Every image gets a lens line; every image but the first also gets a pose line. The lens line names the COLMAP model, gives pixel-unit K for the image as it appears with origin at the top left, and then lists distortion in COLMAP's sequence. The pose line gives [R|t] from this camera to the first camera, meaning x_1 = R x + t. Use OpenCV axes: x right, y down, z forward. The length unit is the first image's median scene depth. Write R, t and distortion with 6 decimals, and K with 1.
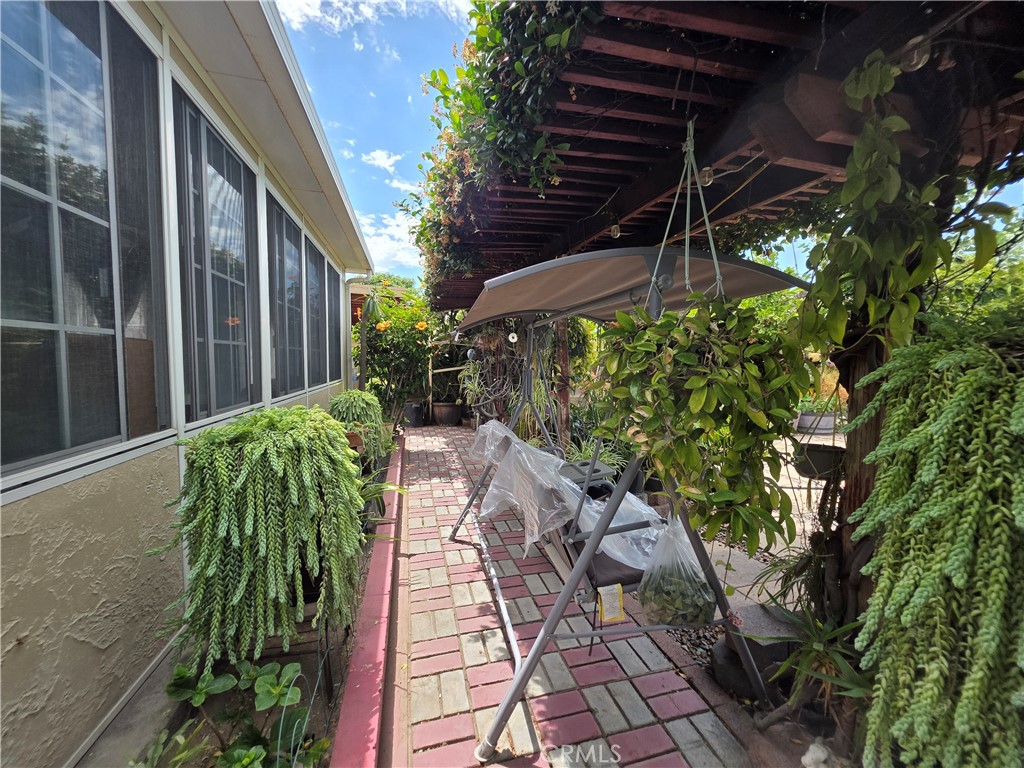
lens RADIAL K [[409.4, 0, 508.0], [0, 409.4, 382.2], [0, 0, 1]] dist [0.002568, 0.000079]
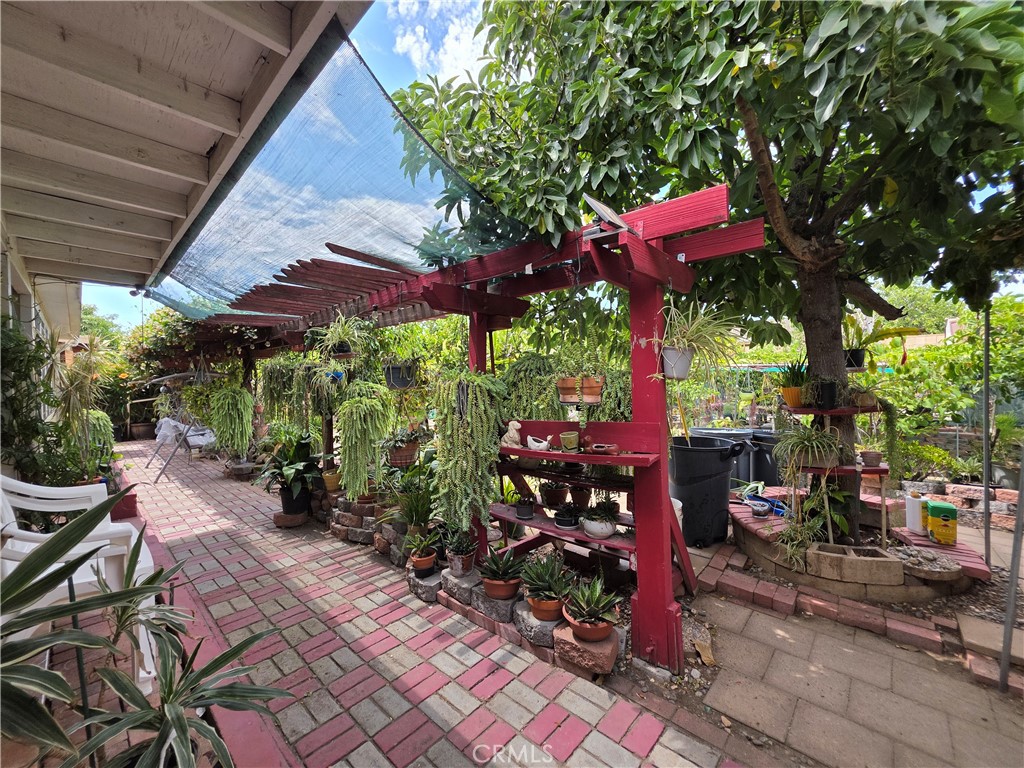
lens RADIAL K [[409.4, 0, 516.4], [0, 409.4, 383.0], [0, 0, 1]] dist [0.002568, 0.000079]
pose [[0.833475, -0.023293, 0.552066, 0.165522], [0.056023, 0.997525, -0.042491, 0.048061], [-0.549710, 0.066344, 0.832717, -1.034704]]
